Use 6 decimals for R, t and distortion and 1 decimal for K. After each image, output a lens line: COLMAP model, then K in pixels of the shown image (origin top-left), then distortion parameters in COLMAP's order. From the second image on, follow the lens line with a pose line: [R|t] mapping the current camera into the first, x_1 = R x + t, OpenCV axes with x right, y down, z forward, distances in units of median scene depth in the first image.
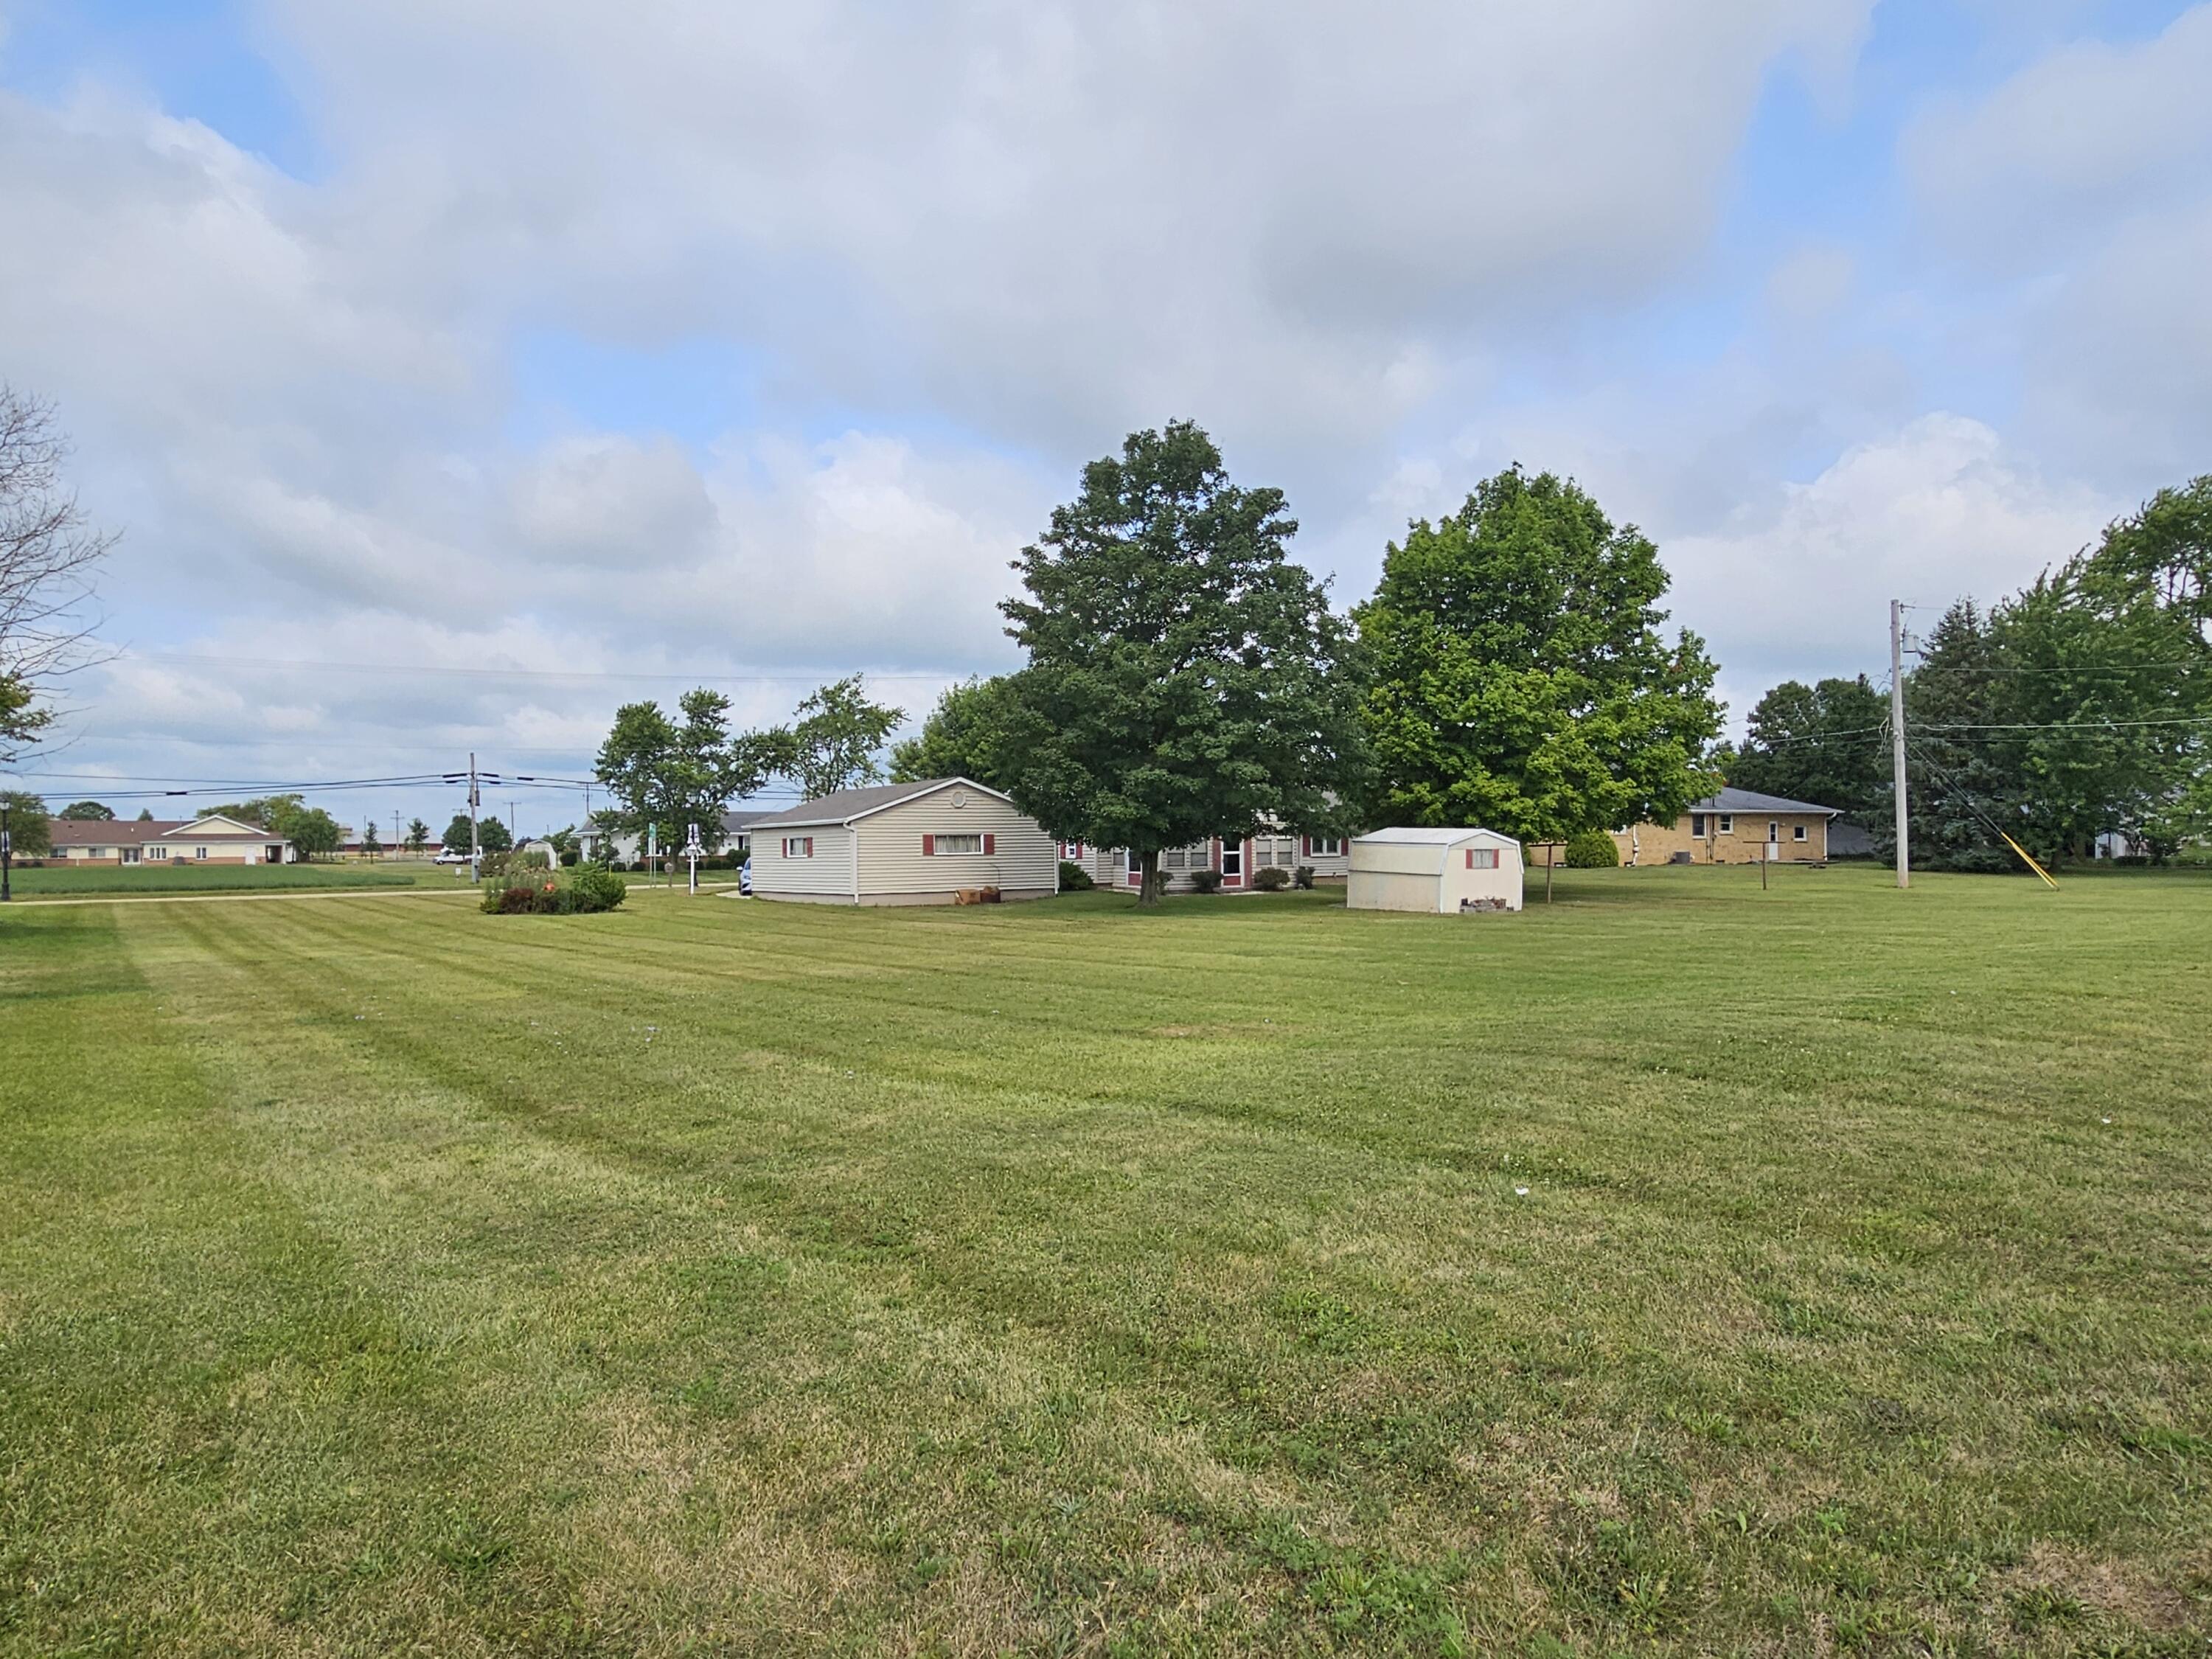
lens RADIAL K [[904.1, 0, 1102.1], [0, 904.1, 828.9], [0, 0, 1]] dist [0.000449, -0.000029]
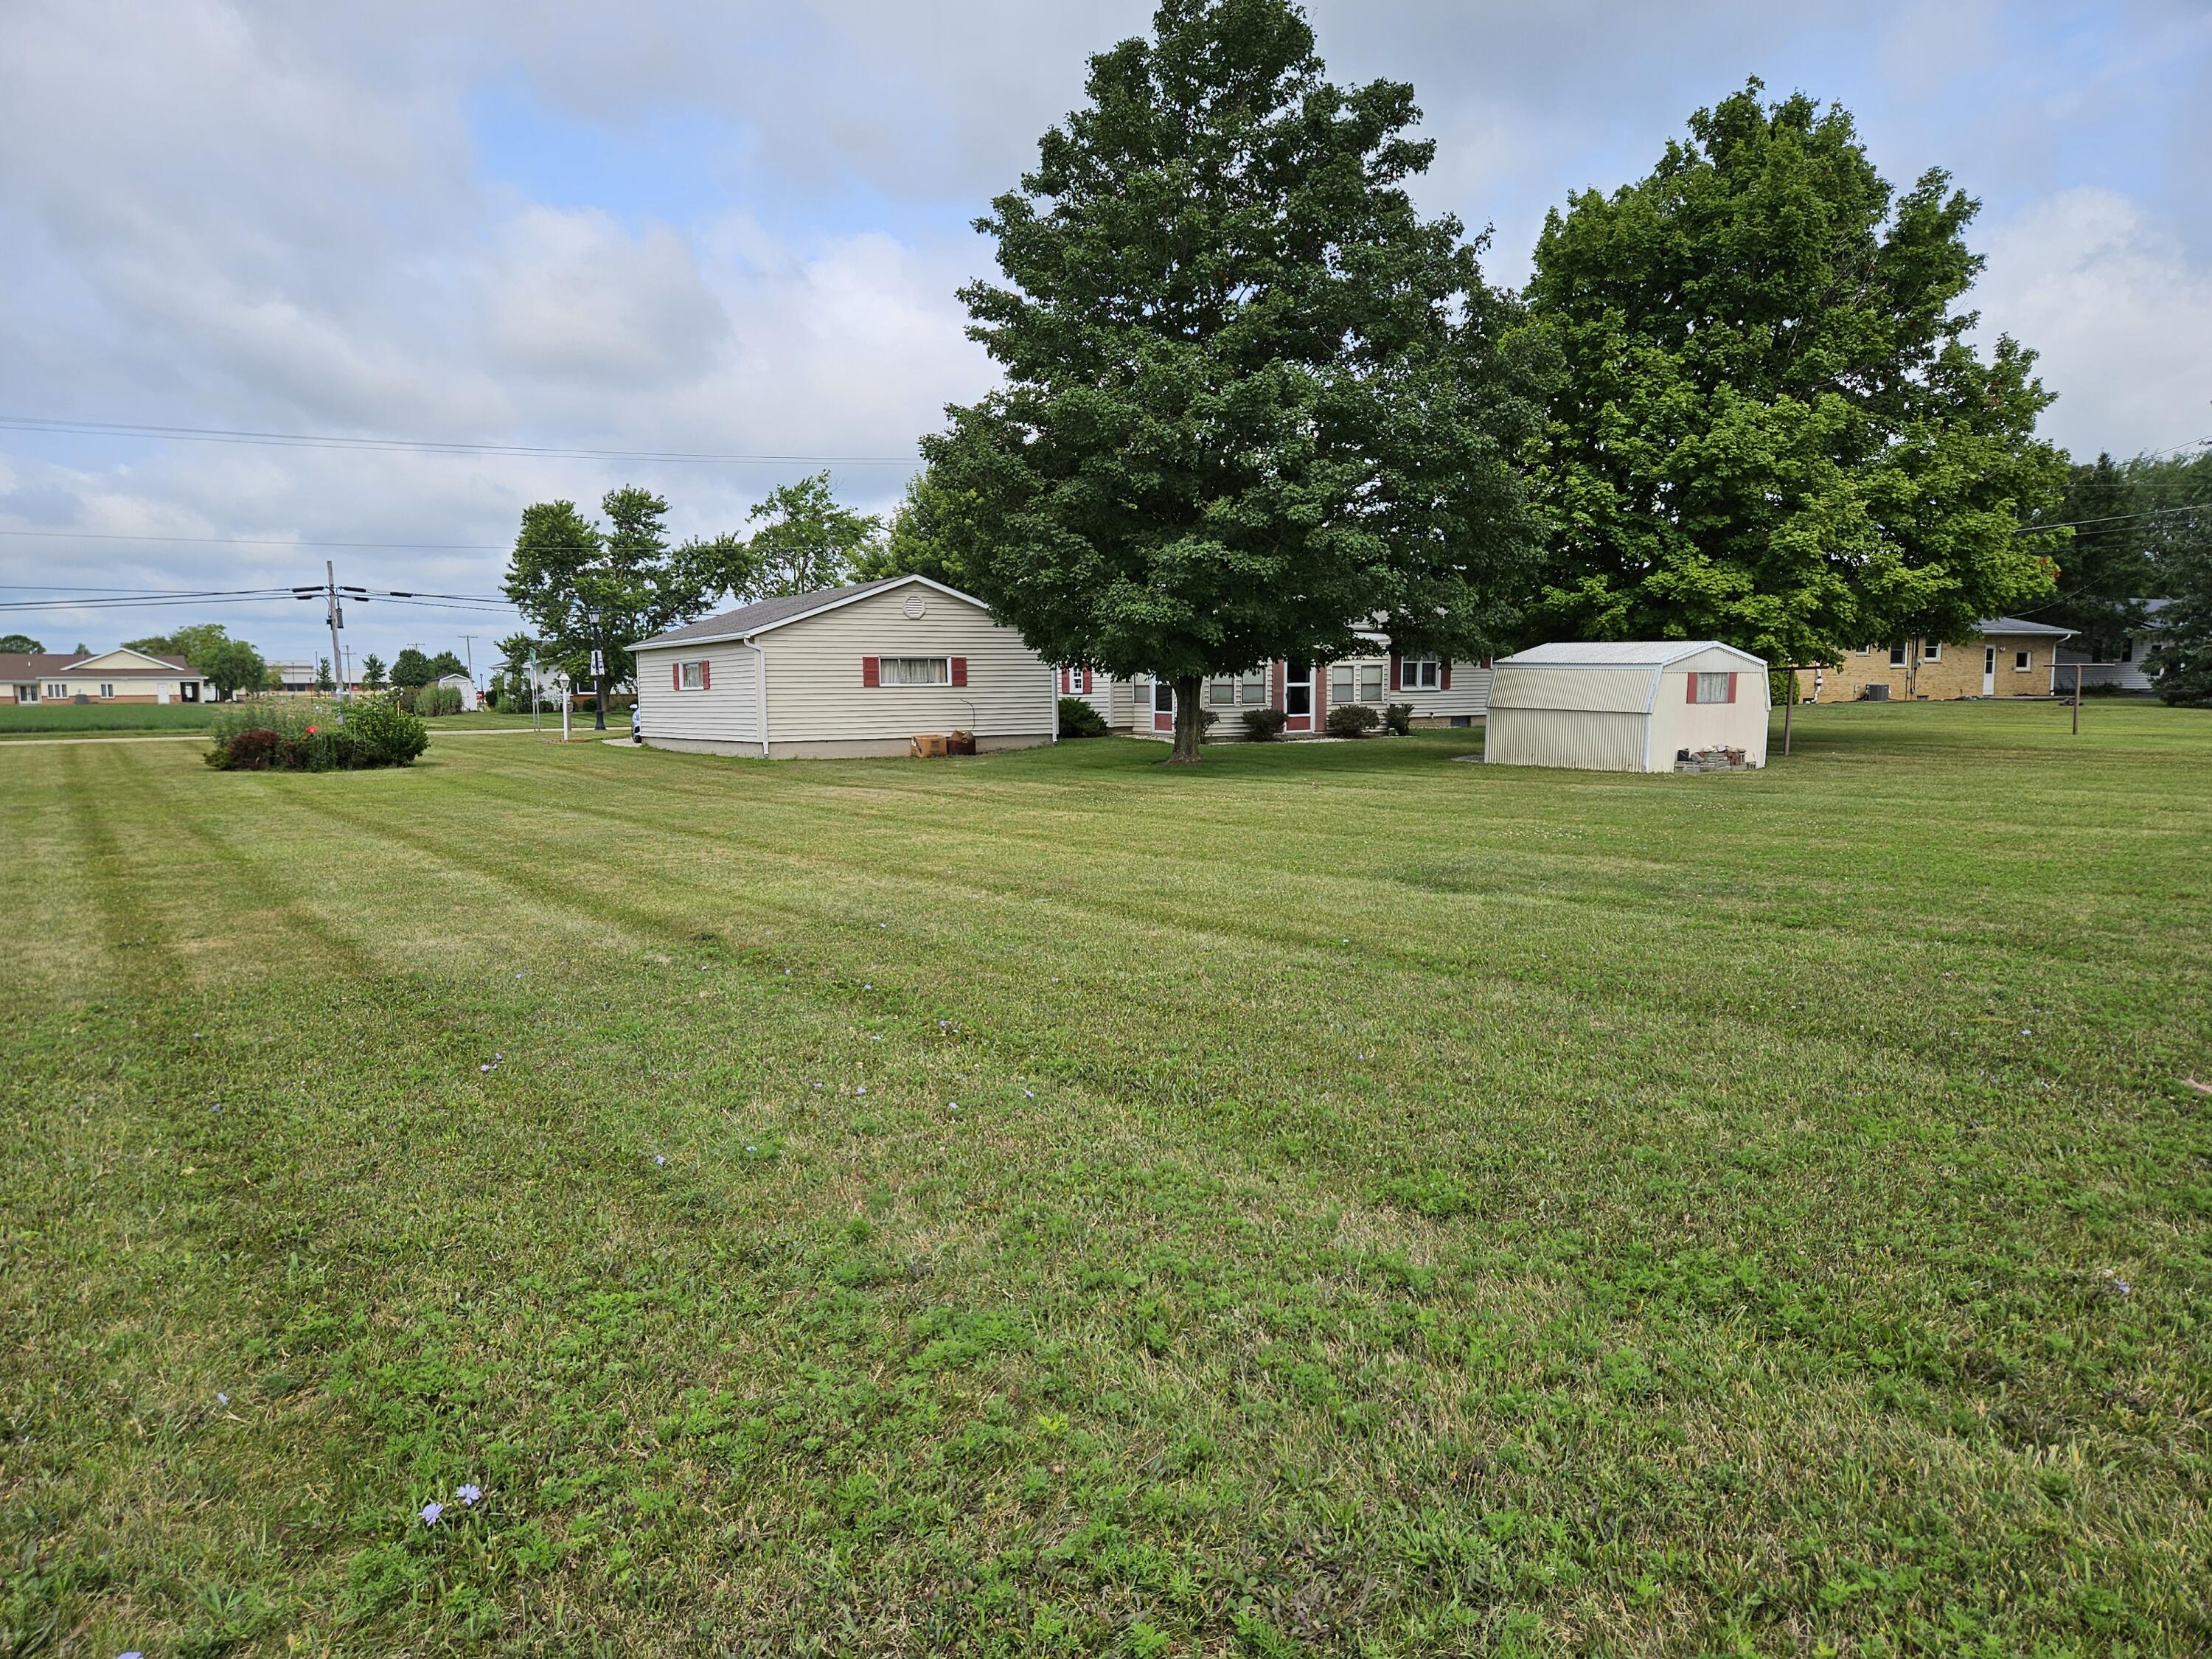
lens RADIAL K [[1449.7, 0, 1104.4], [0, 1449.7, 854.5], [0, 0, 1]] dist [0.074085, -0.072232]
pose [[0.999963, 0.001309, -0.008555, -0.000927], [-0.000035, 0.989095, 0.147282, -0.007218], [0.008654, -0.147276, 0.989058, -0.117329]]
